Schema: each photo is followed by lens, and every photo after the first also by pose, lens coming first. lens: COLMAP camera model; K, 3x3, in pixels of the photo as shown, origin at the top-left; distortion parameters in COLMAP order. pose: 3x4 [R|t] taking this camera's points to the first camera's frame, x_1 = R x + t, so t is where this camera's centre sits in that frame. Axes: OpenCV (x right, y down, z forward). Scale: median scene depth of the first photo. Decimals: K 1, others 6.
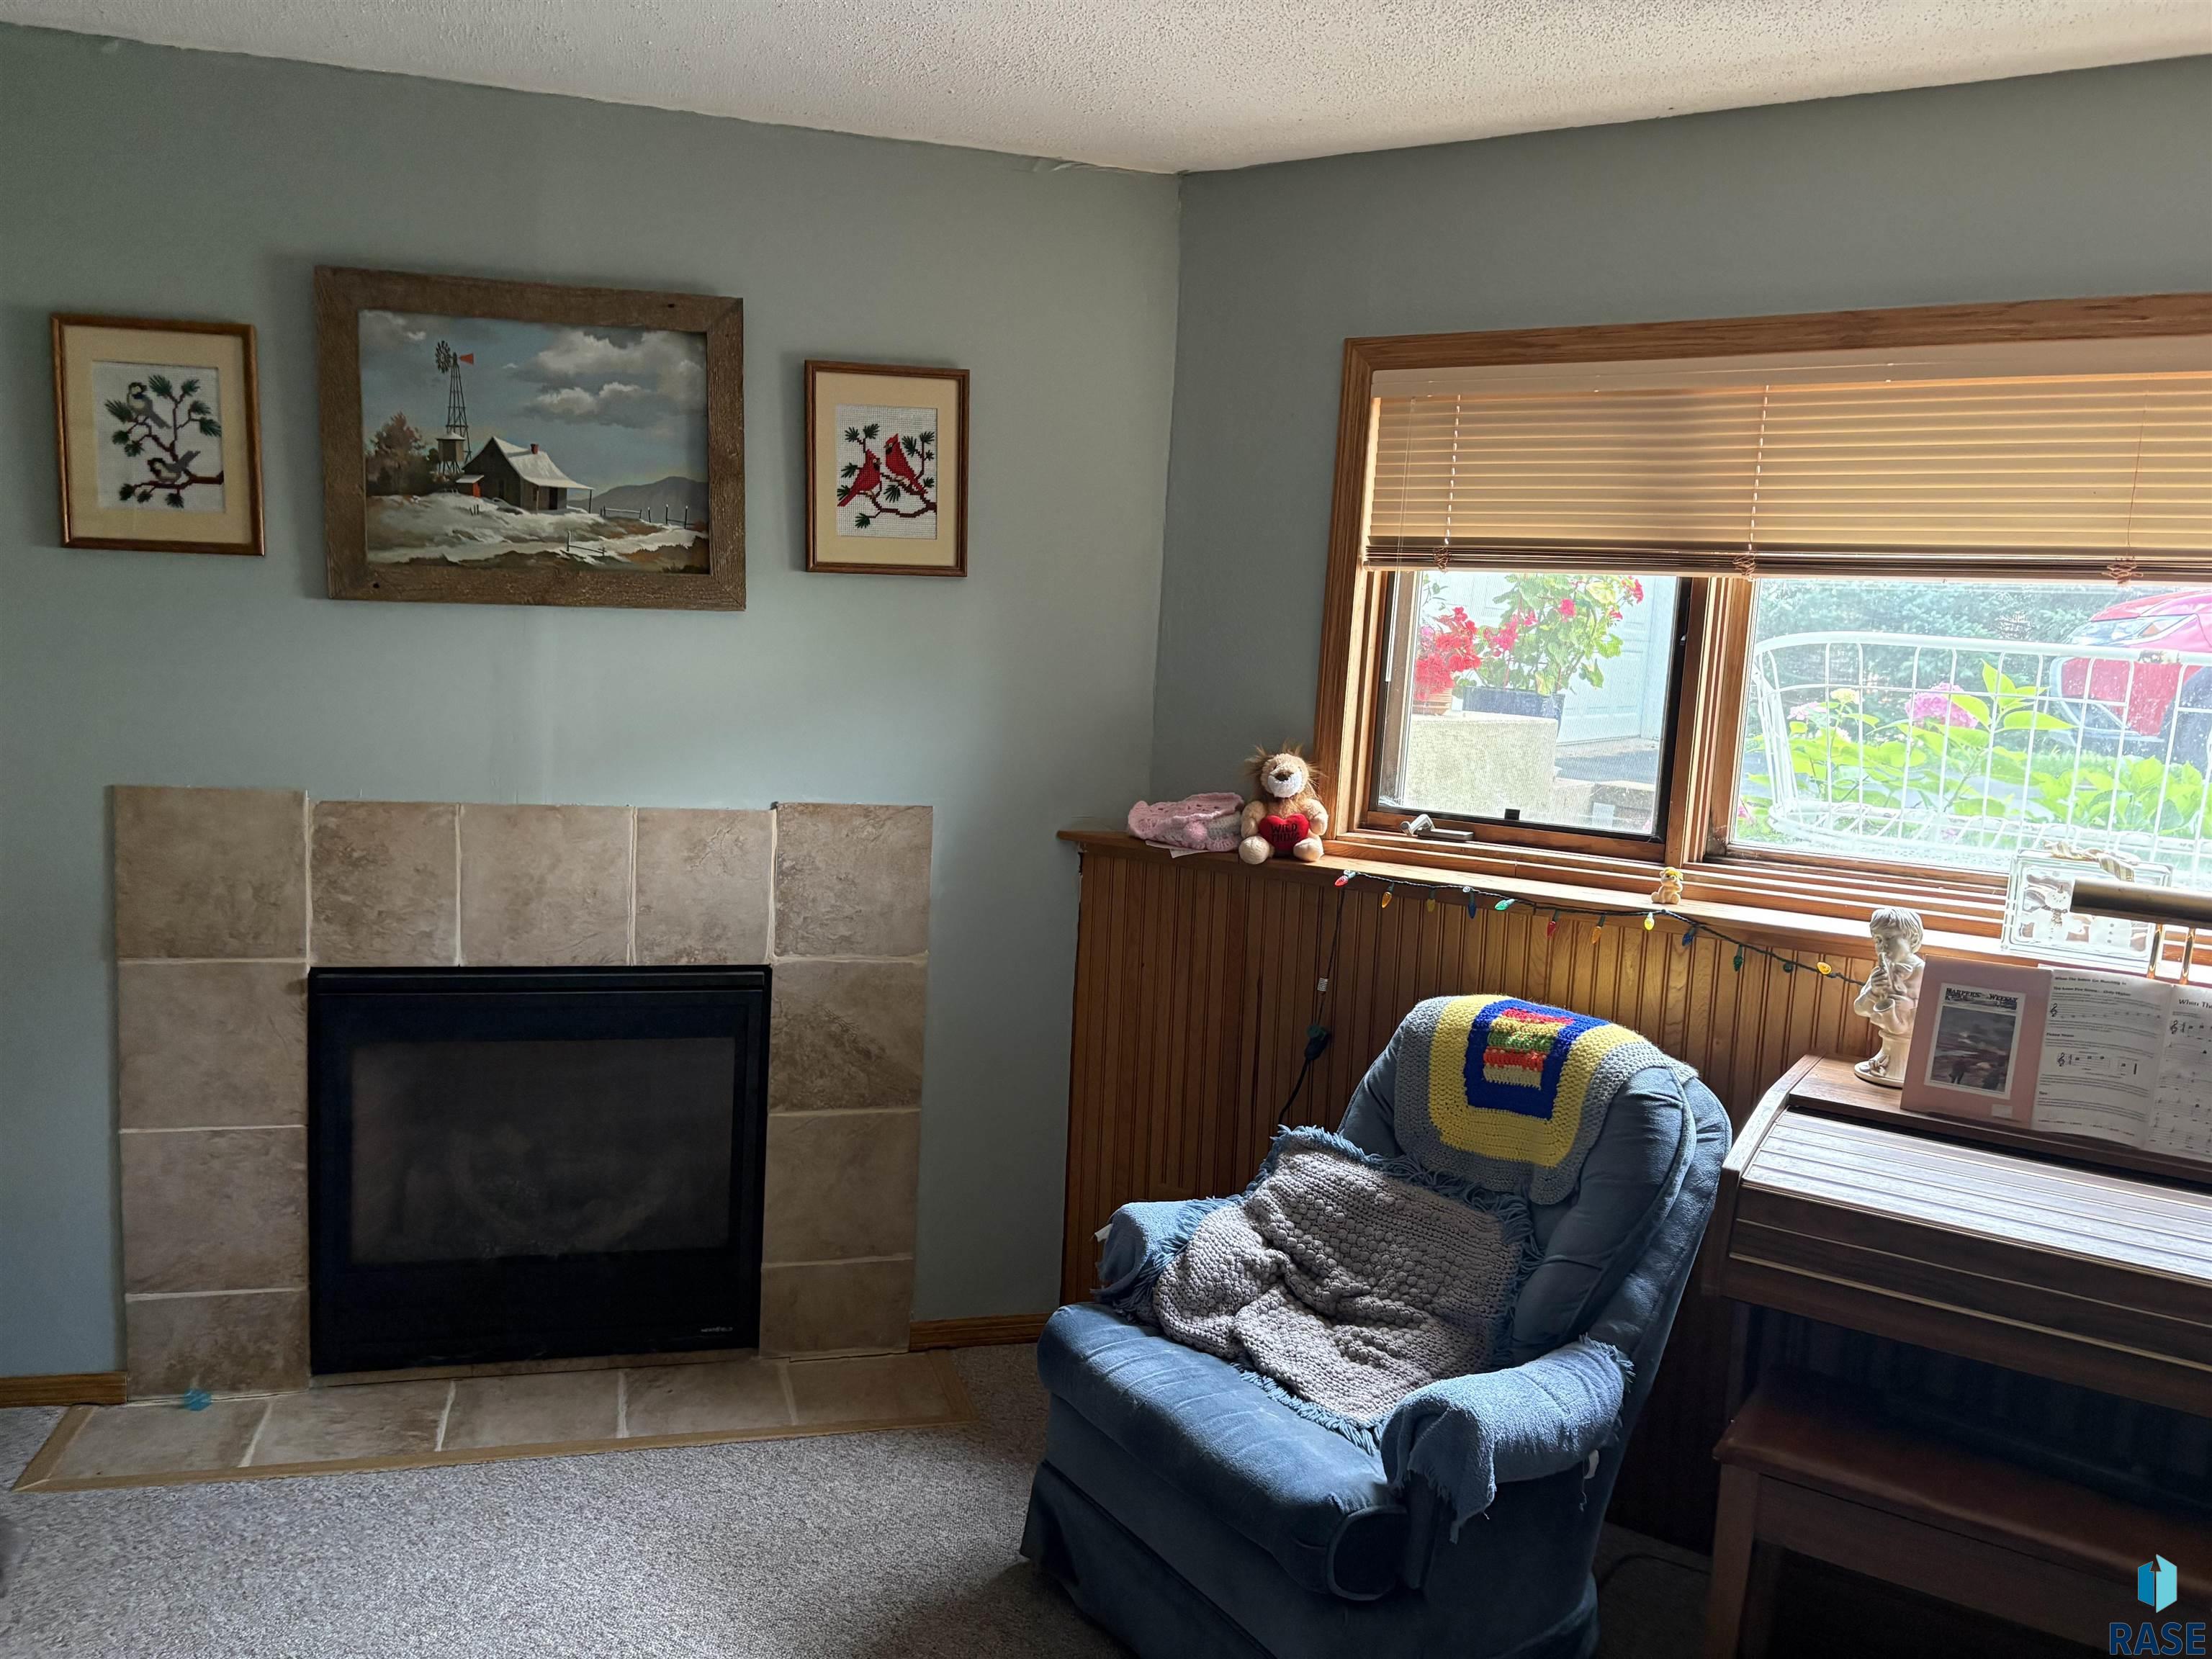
lens RADIAL K [[1675.0, 0, 1110.9], [0, 1675.0, 829.9], [0, 0, 1]] dist [0.052856, -0.065883]
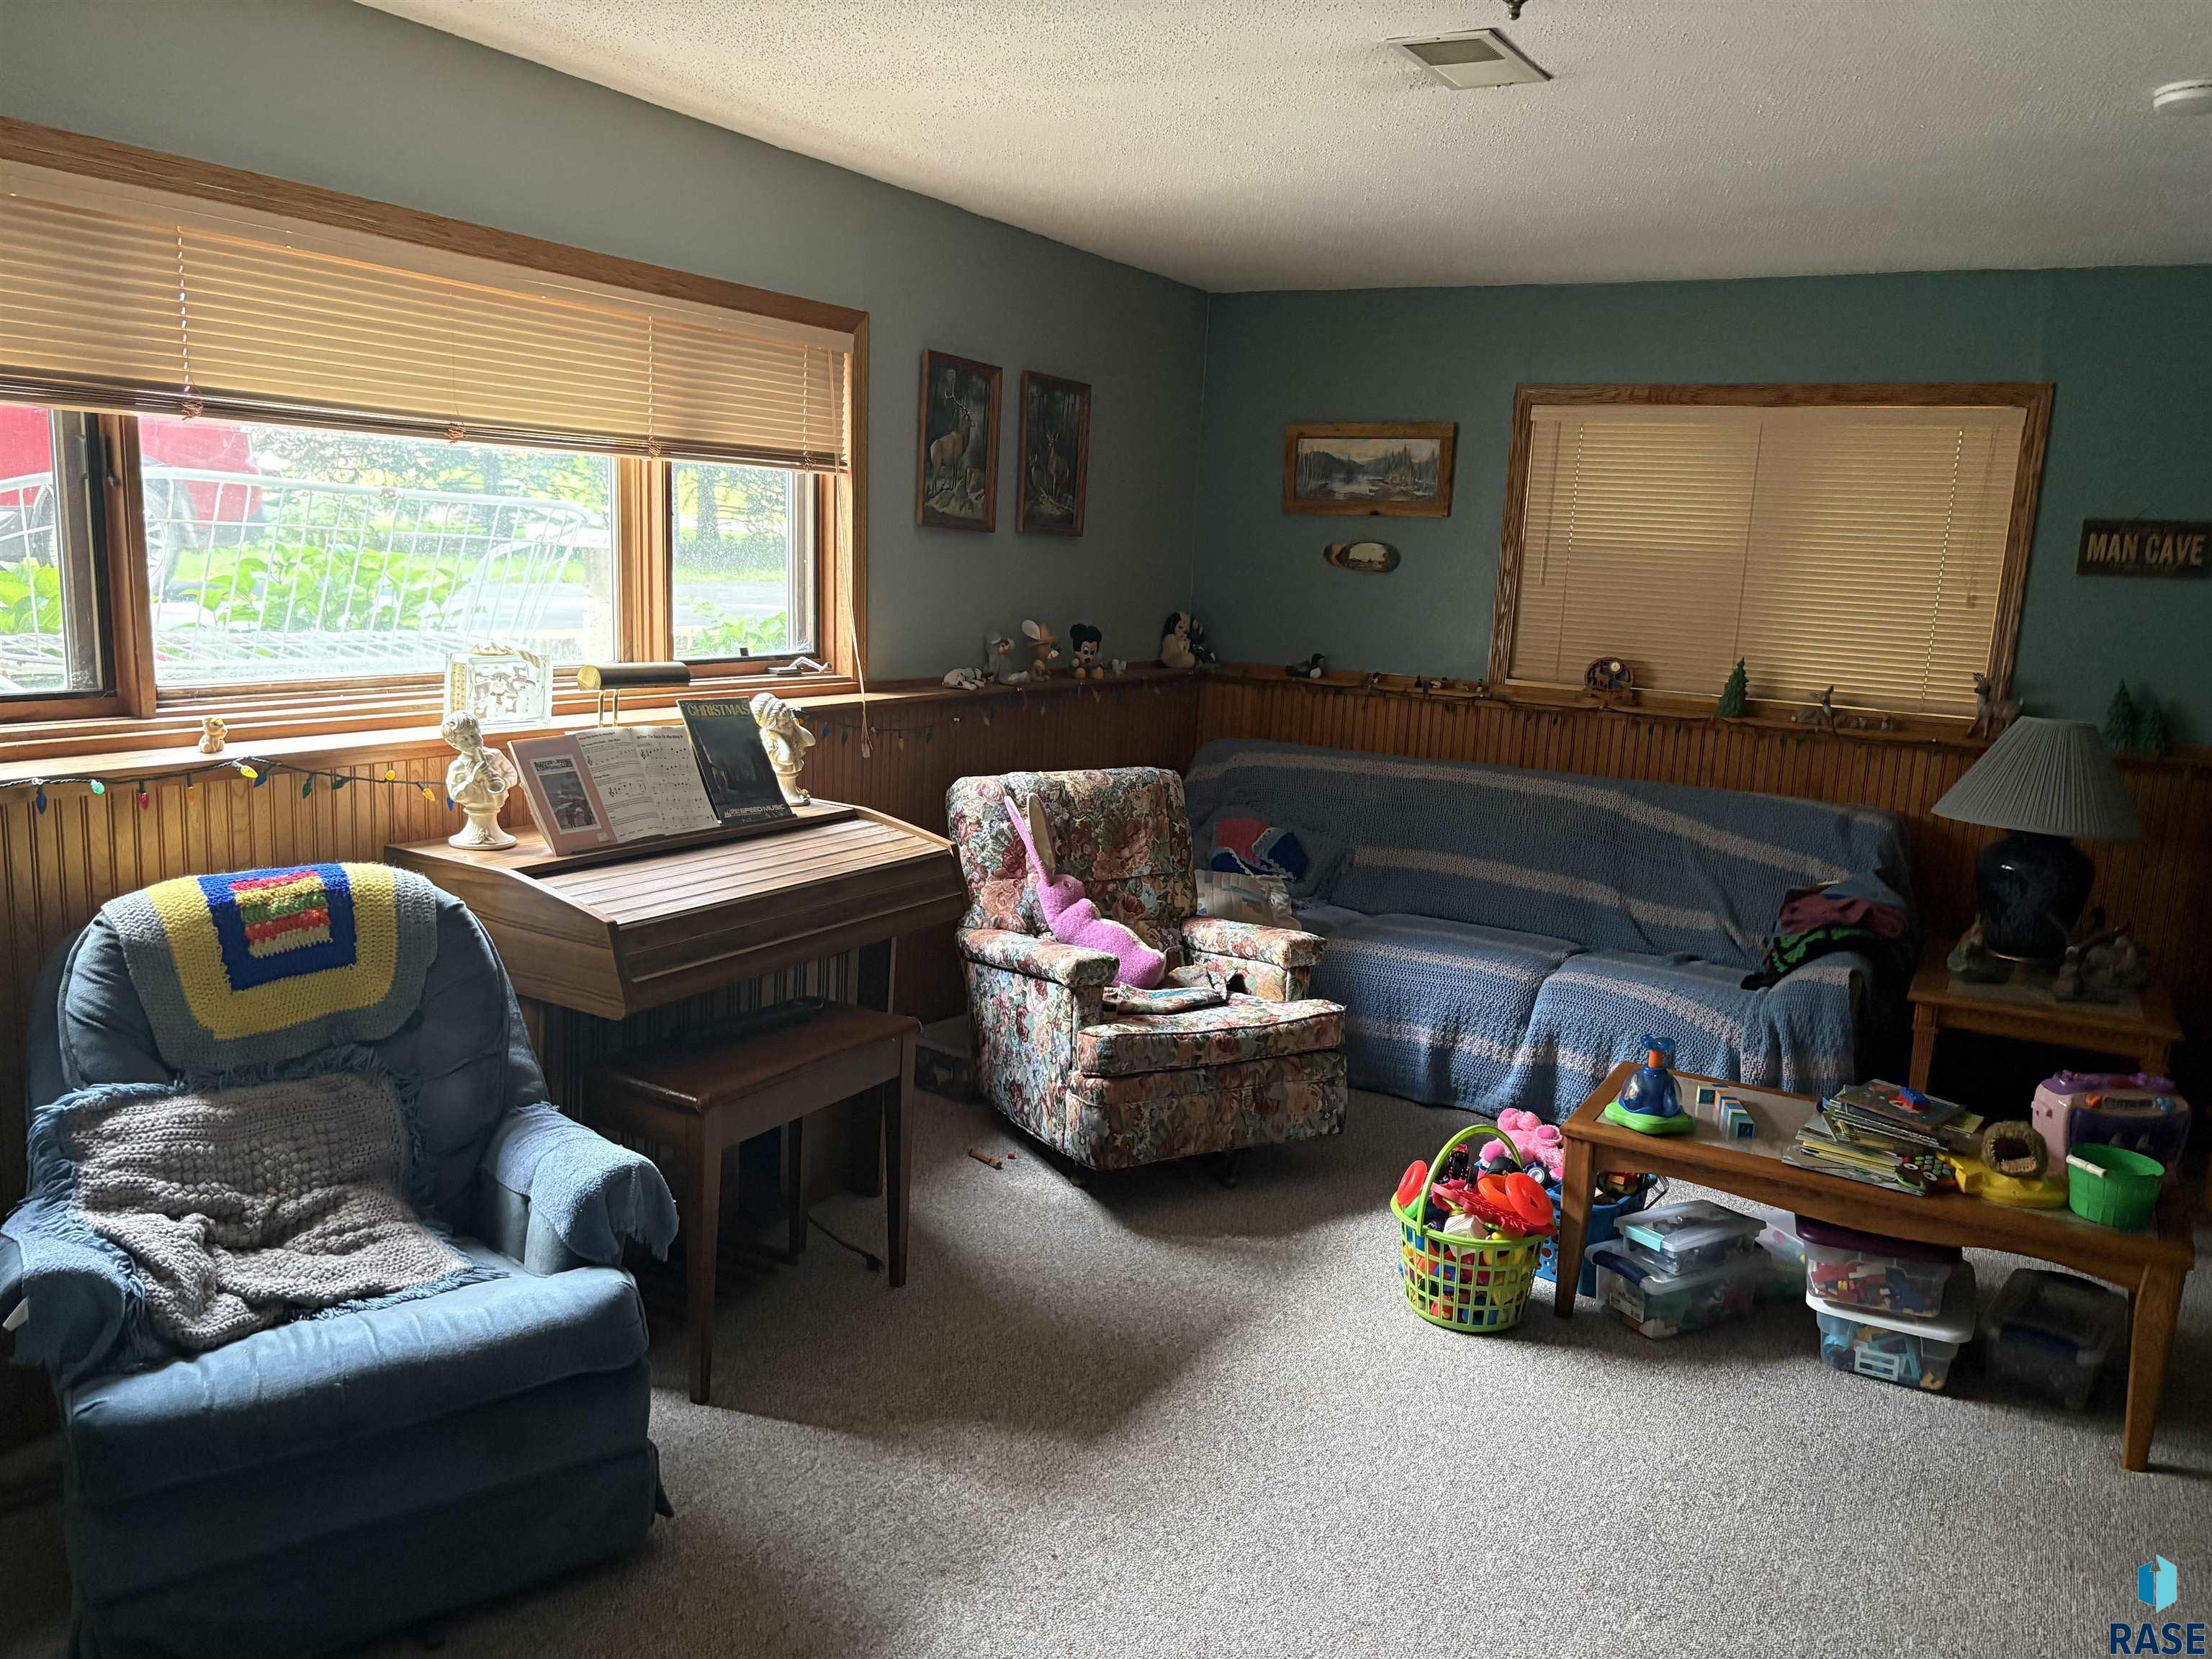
lens RADIAL K [[1675.0, 0, 1108.6], [0, 1675.0, 829.7], [0, 0, 1]] dist [0.052856, -0.065883]
pose [[-0.055819, -0.219751, 0.973958, -0.743679], [0.081779, 0.971195, 0.223814, -0.100458], [-0.995086, 0.092143, -0.036240, 0.550520]]
